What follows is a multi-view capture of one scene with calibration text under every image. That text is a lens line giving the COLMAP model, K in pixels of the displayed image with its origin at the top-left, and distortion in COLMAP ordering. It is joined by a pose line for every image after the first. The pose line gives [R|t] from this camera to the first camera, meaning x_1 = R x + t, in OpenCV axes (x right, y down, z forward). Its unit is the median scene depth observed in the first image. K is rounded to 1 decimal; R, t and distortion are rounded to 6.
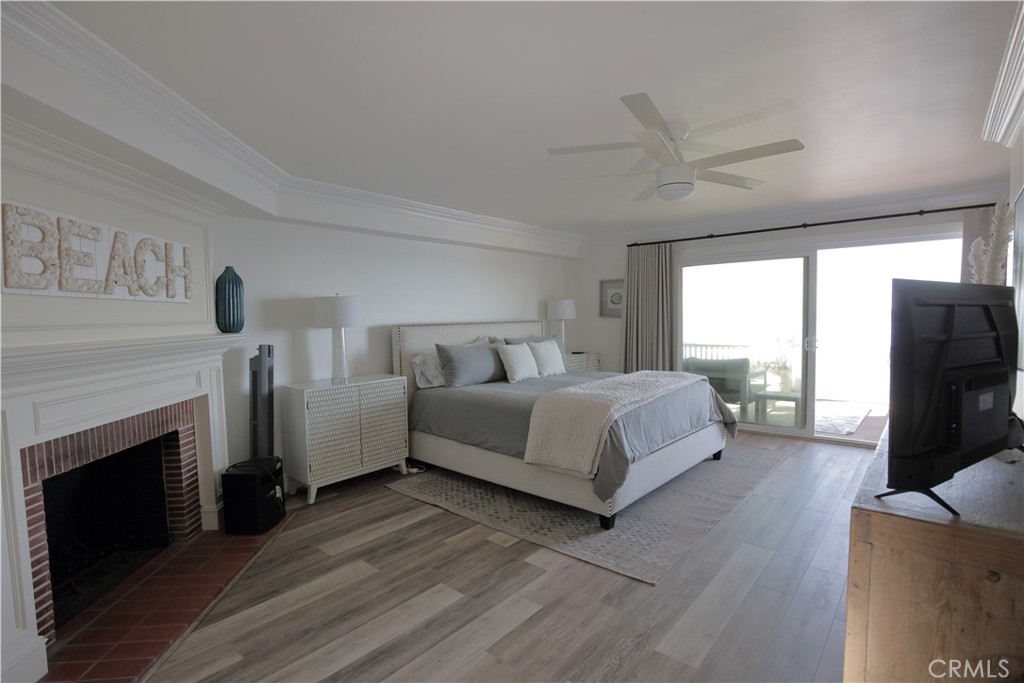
lens RADIAL K [[493.6, 0, 514.4], [0, 493.6, 343.6], [0, 0, 1]] dist [-0.024740, 0.000335]
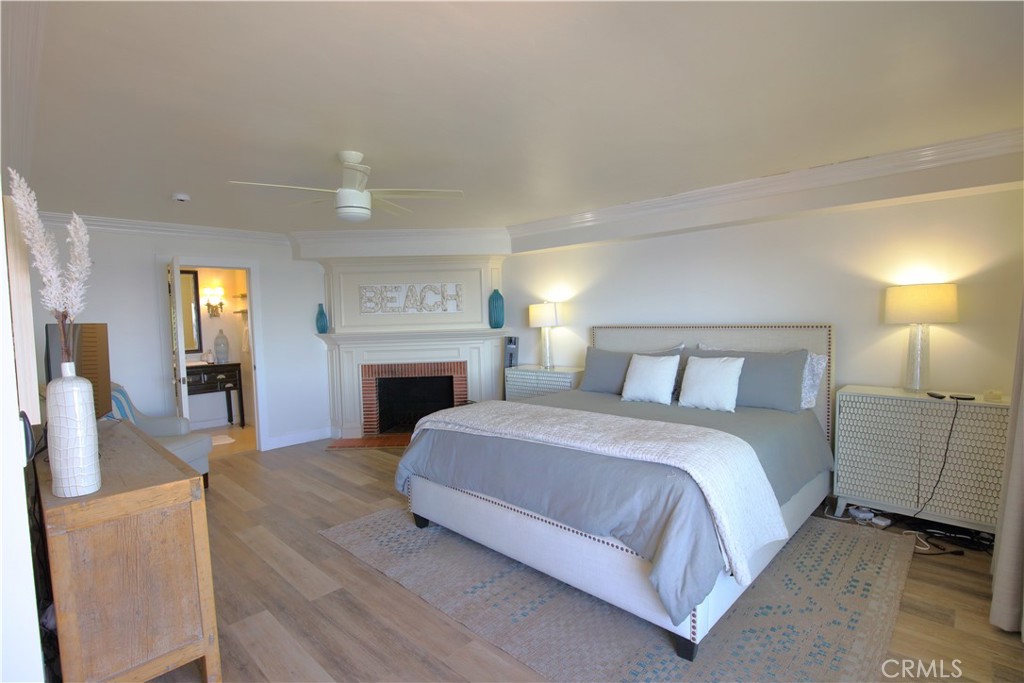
lens RADIAL K [[493.6, 0, 514.1], [0, 493.6, 340.4], [0, 0, 1]] dist [-0.024740, 0.000335]
pose [[-0.048447, 0.066671, -0.996598, 0.952542], [-0.031450, 0.997173, 0.068238, -0.084391], [0.998330, 0.034649, -0.046213, 0.966706]]
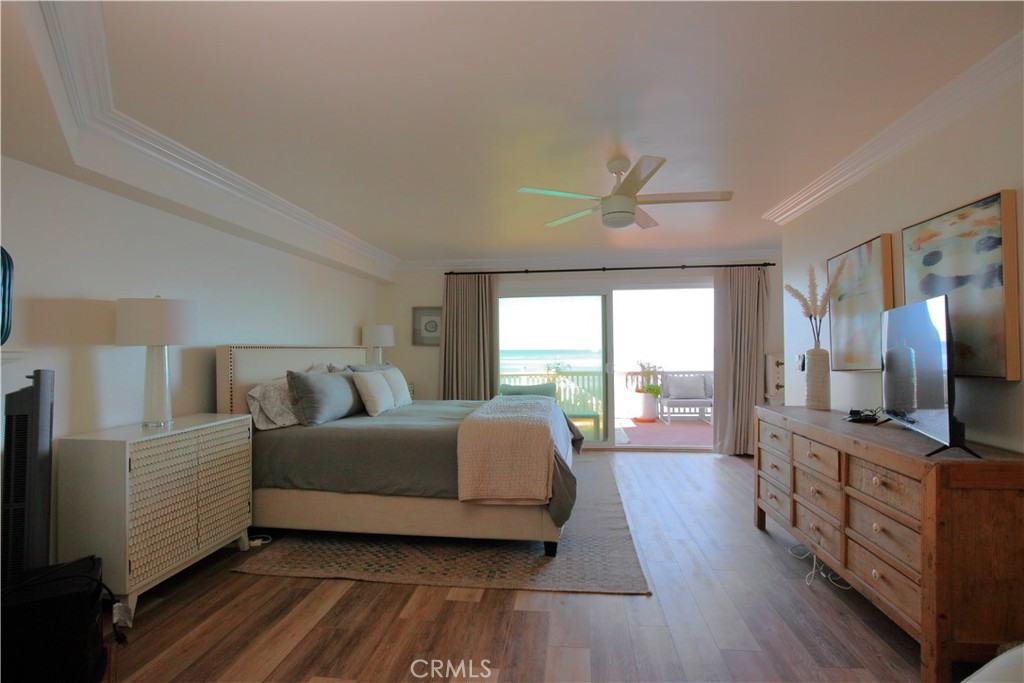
lens RADIAL K [[493.6, 0, 513.2], [0, 493.6, 346.0], [0, 0, 1]] dist [-0.024740, 0.000335]
pose [[0.828267, 0.015277, 0.560125, -0.323857], [0.026231, 0.997475, -0.065993, 0.024053], [-0.559719, 0.069353, 0.825776, 0.175610]]
